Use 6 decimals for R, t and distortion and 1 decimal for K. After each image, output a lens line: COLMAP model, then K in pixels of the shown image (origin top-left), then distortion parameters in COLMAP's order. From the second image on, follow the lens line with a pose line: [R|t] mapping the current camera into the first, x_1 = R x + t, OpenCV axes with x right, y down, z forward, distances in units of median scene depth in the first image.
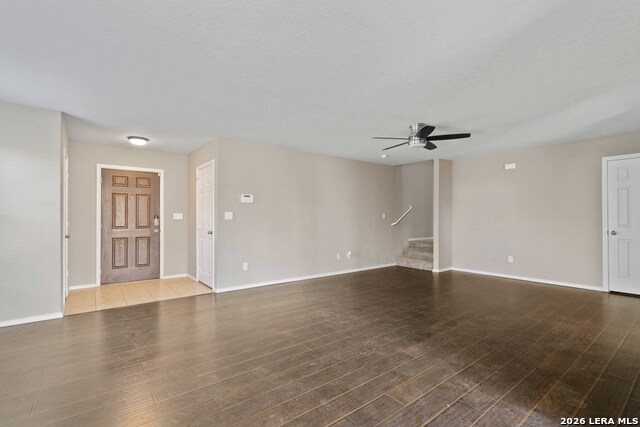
lens RADIAL K [[301.0, 0, 320.0], [0, 301.0, 213.5], [0, 0, 1]] dist [-0.001147, -0.000141]
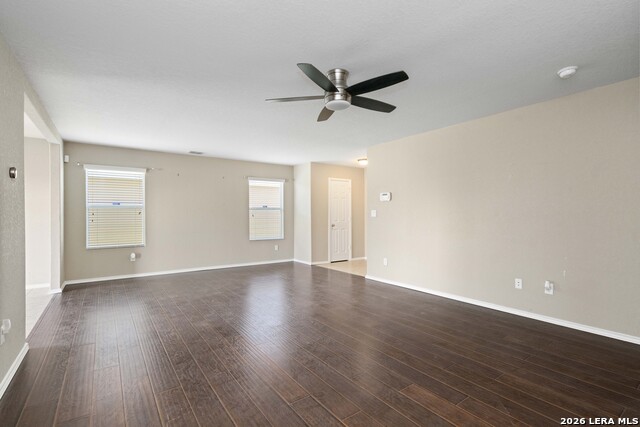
lens RADIAL K [[301.0, 0, 320.0], [0, 301.0, 213.5], [0, 0, 1]] dist [-0.001147, -0.000141]
pose [[-0.040538, -0.004916, -0.999166, 1.499160], [0.015853, 0.999859, -0.005562, 0.018365], [0.999052, -0.016065, -0.040454, 1.514959]]
